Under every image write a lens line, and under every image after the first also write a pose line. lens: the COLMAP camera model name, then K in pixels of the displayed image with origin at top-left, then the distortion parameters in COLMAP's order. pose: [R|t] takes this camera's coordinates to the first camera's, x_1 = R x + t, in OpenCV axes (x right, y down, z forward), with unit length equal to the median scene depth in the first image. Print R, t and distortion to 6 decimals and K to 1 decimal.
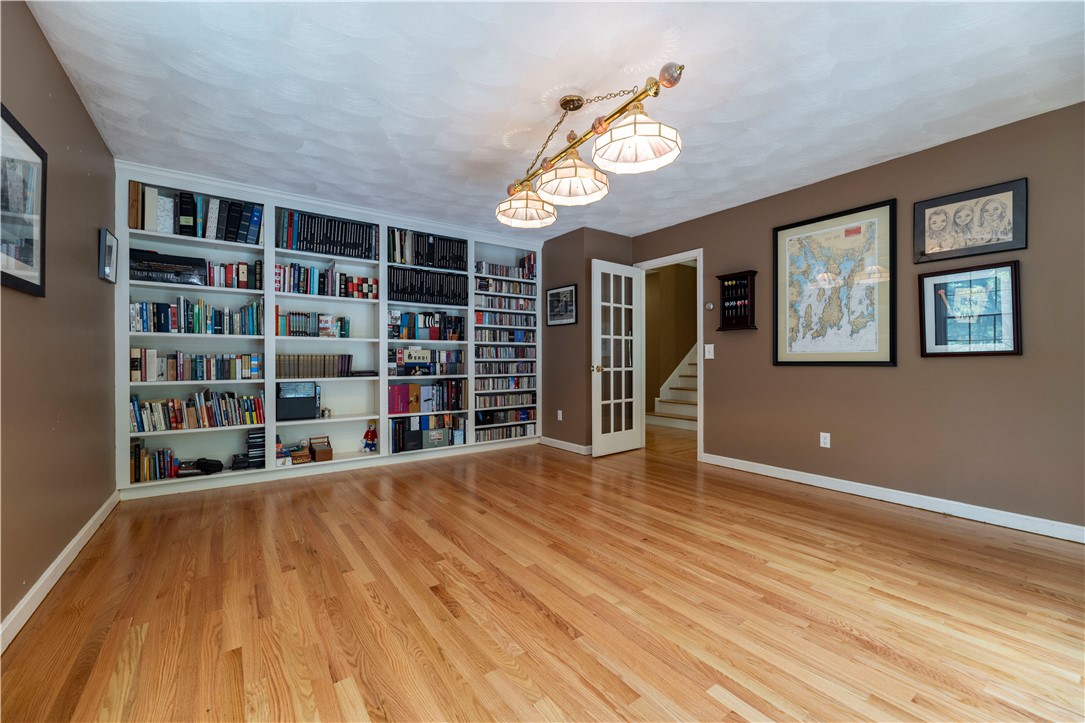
lens RADIAL K [[436.0, 0, 539.3], [0, 436.0, 359.3], [0, 0, 1]] dist [0.000368, 0.000154]
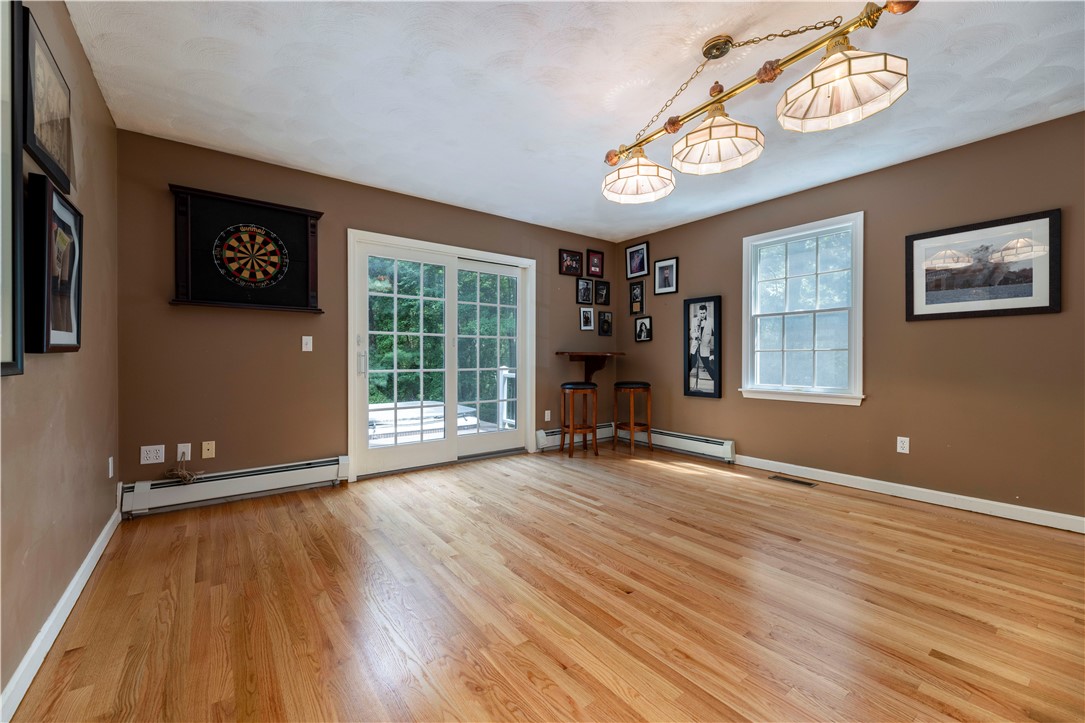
lens RADIAL K [[436.0, 0, 539.3], [0, 436.0, 359.3], [0, 0, 1]] dist [0.000368, 0.000154]
pose [[-0.999702, 0.001336, -0.024366, 0.487965], [0.001253, 0.999993, 0.003435, 0.001259], [0.024370, 0.003403, -0.999697, 2.055827]]
